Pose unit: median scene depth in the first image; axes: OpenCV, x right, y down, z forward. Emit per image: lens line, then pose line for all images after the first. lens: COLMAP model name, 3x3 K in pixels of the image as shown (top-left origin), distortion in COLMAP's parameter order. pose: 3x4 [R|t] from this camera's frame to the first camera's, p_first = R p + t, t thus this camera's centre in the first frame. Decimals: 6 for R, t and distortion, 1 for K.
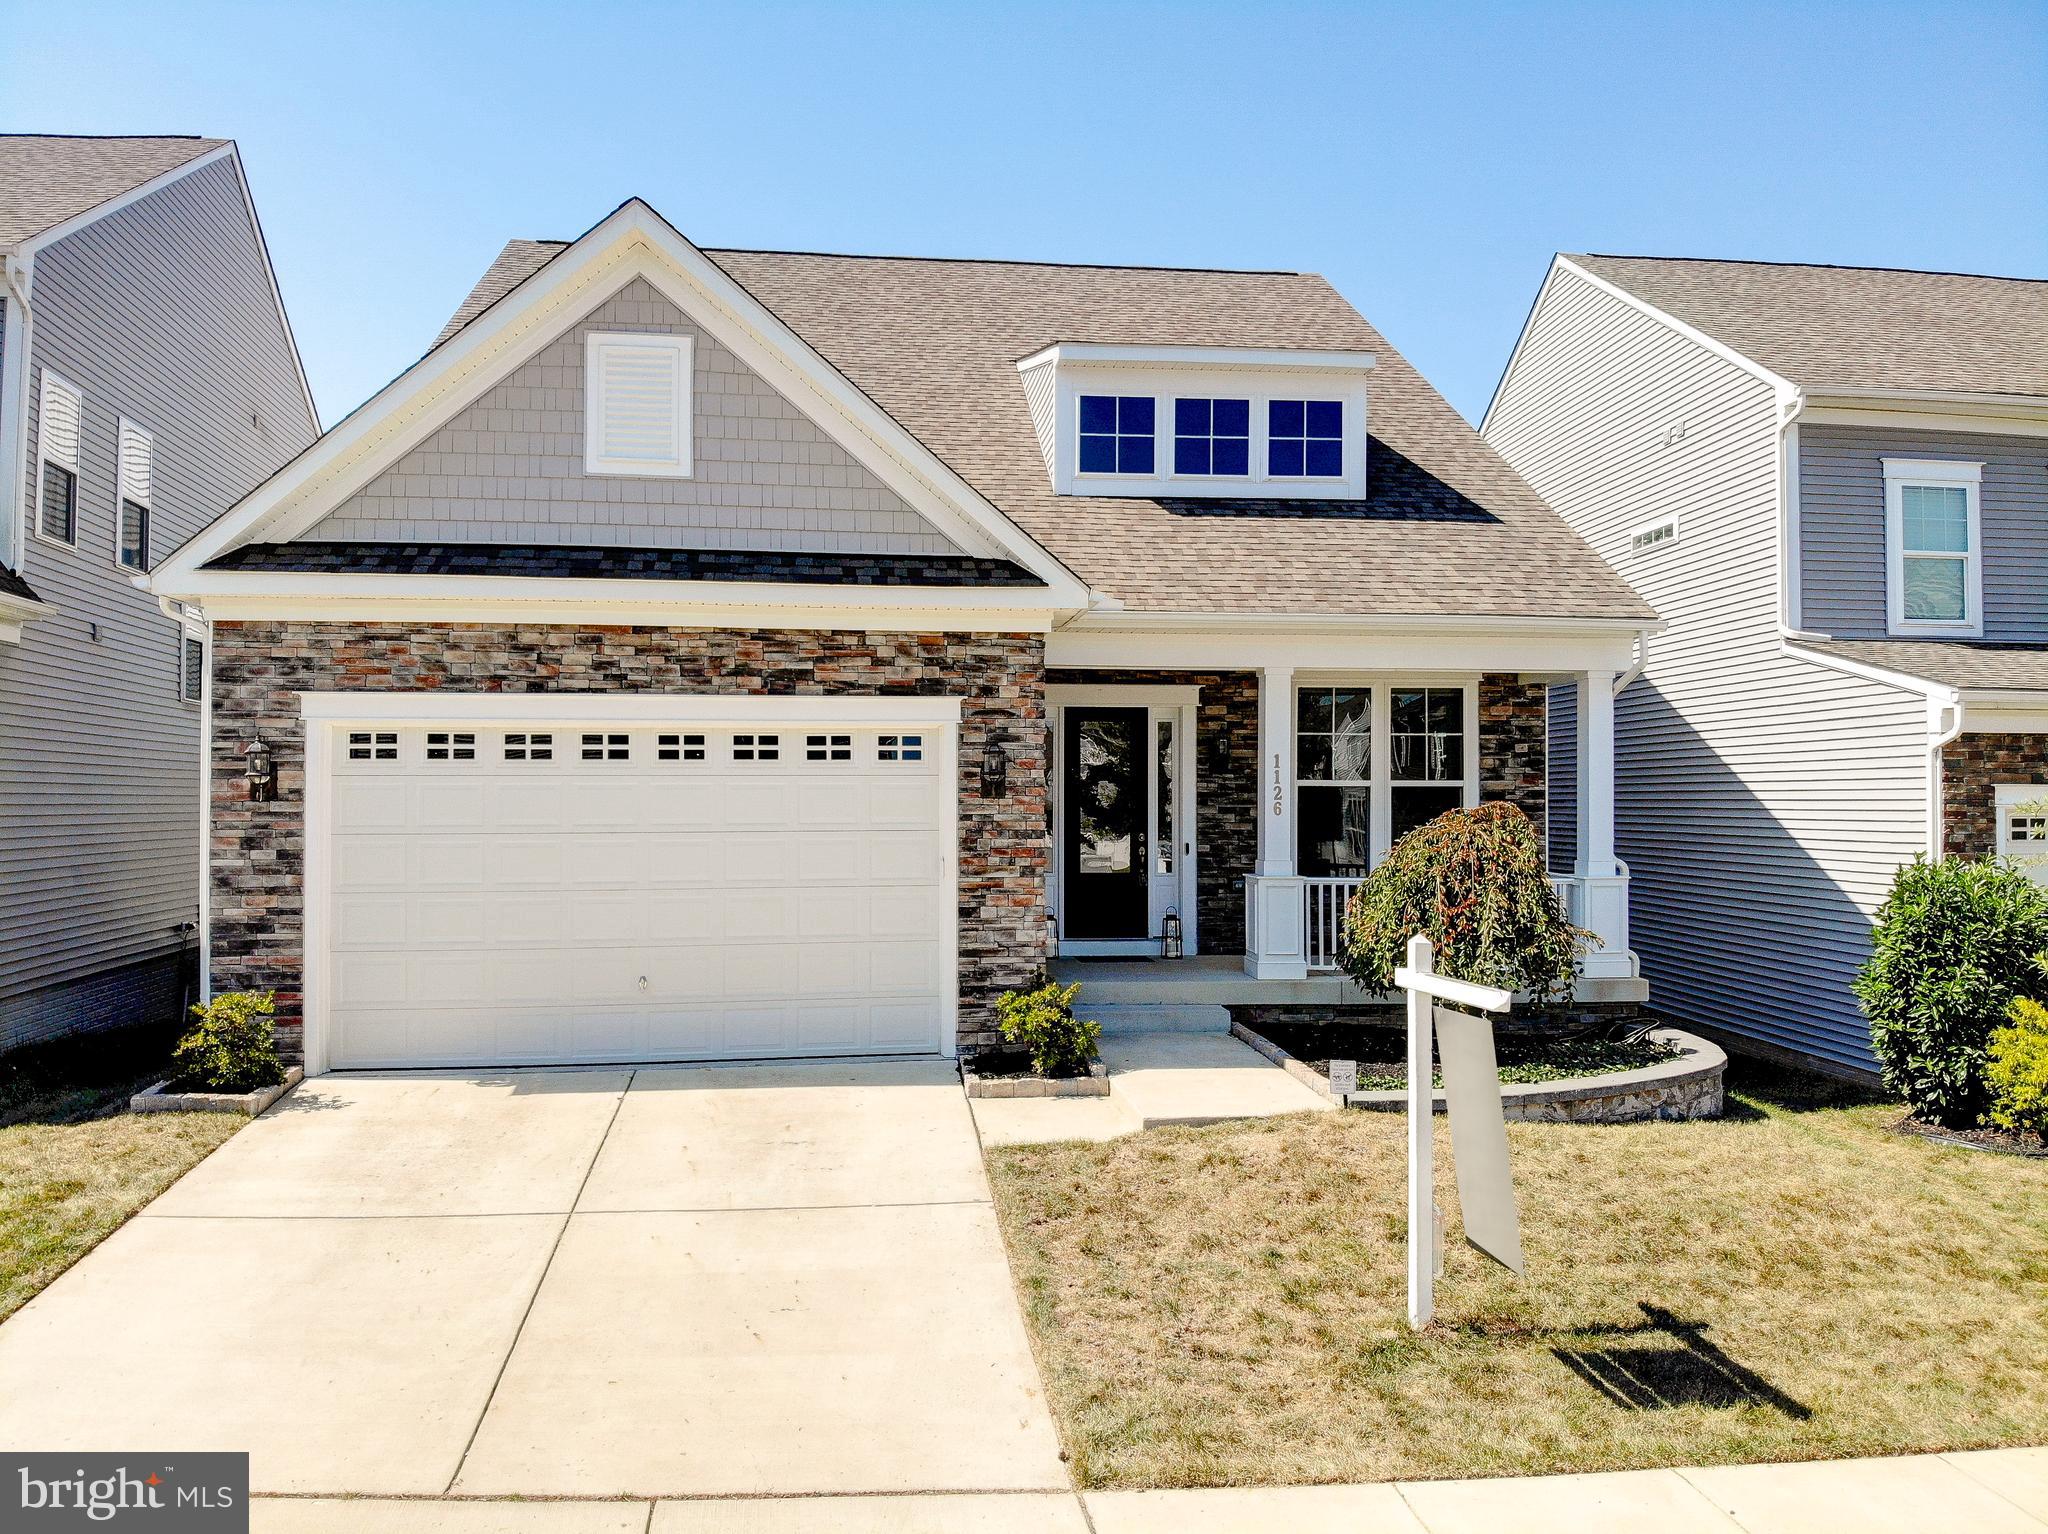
lens RADIAL K [[1554.0, 0, 975.1], [0, 1554.0, 763.7], [0, 0, 1]] dist [0.051677, -0.220996]
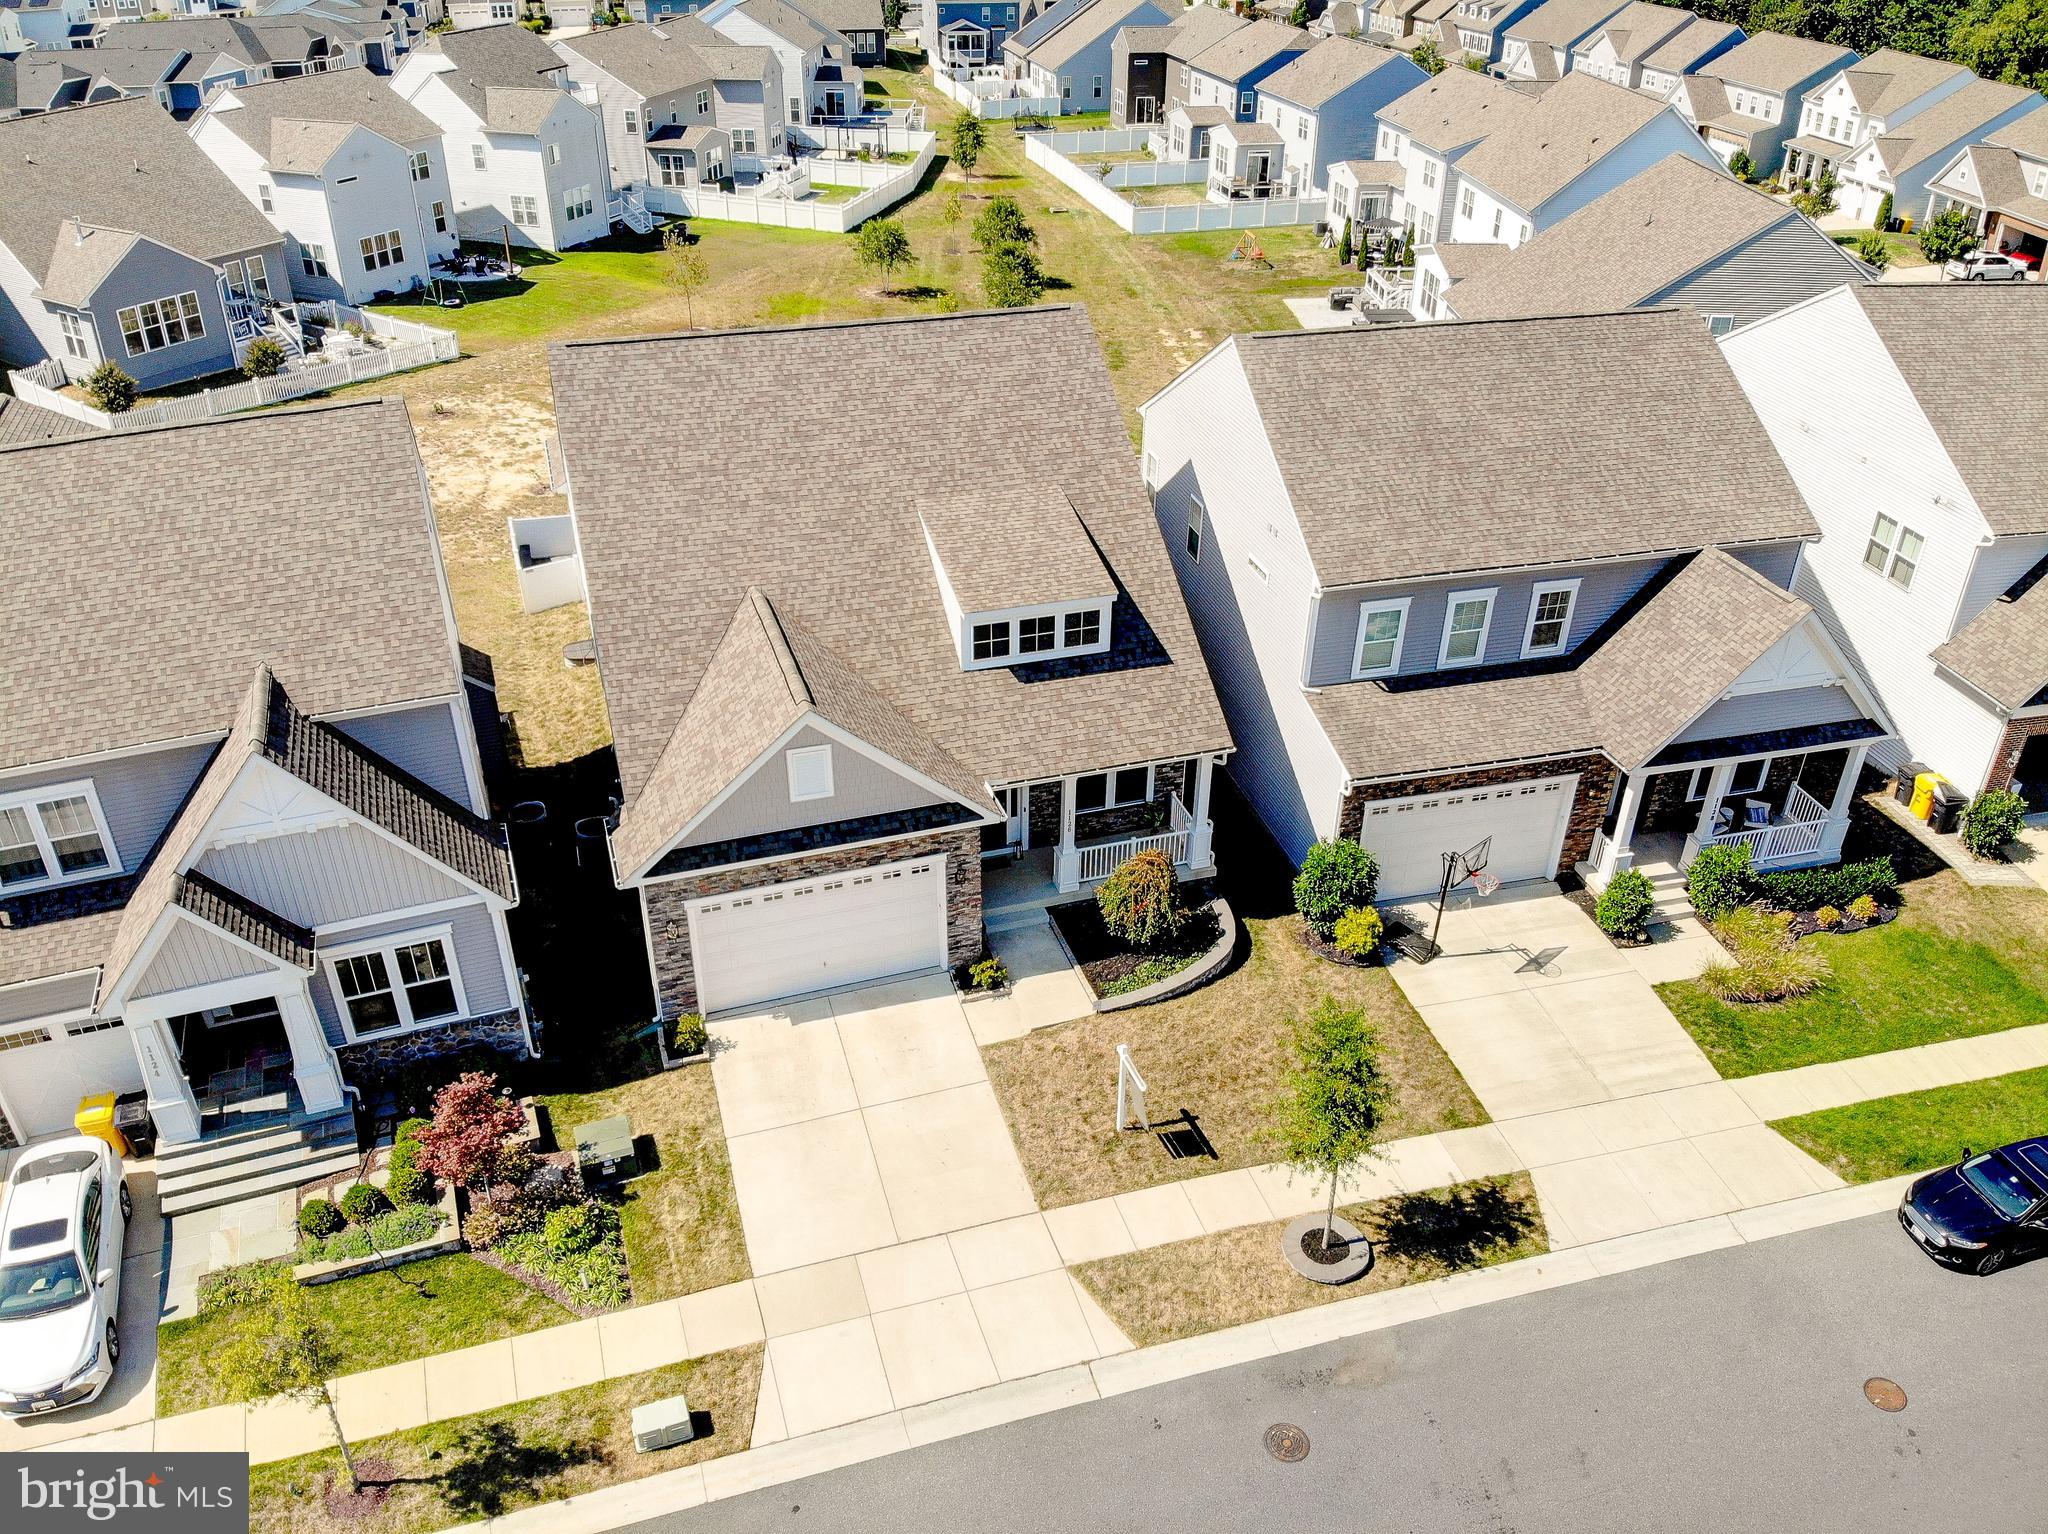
lens RADIAL K [[1515.9, 0, 1012.5], [0, 1515.9, 802.6], [0, 0, 1]] dist [0.026401, -0.132166]
pose [[0.978795, -0.108162, 0.173960, -0.311434], [-0.002379, 0.843170, 0.537642, -1.379731], [-0.204831, -0.526655, 0.825033, -0.926969]]
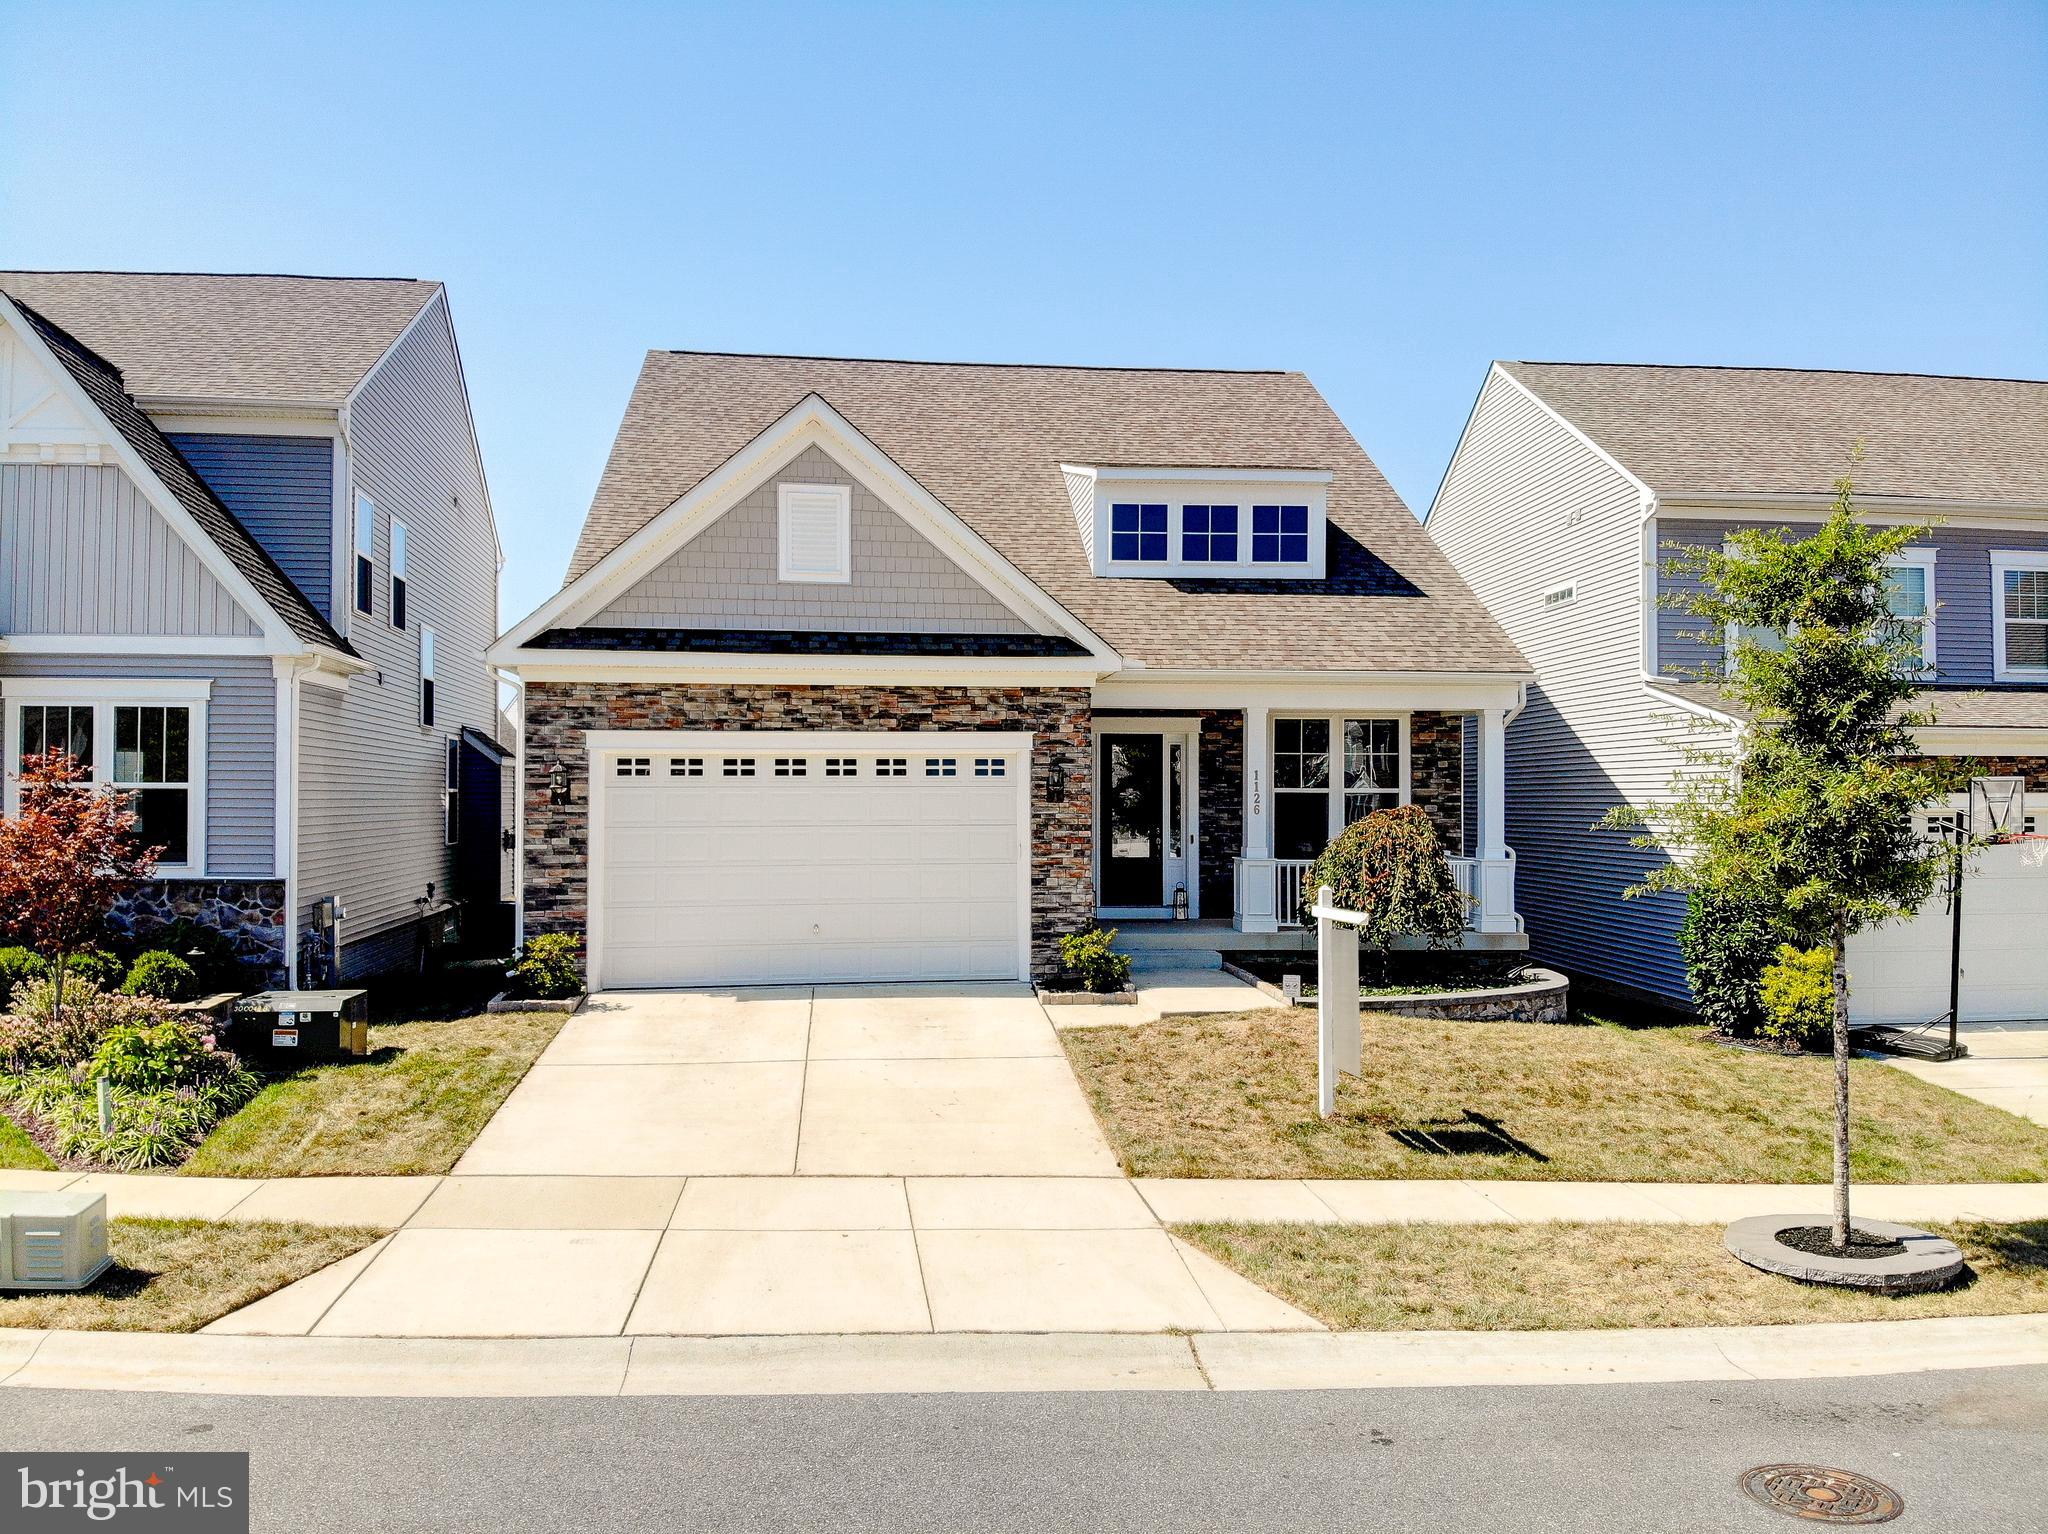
lens RADIAL K [[1548.1, 0, 970.1], [0, 1548.1, 763.7], [0, 0, 1]] dist [0.096183, -0.370891]
pose [[0.999939, -0.000181, -0.011075, -0.051992], [0.000188, 1.000000, 0.000621, -0.014787], [0.011075, -0.000623, 0.999938, -0.441088]]
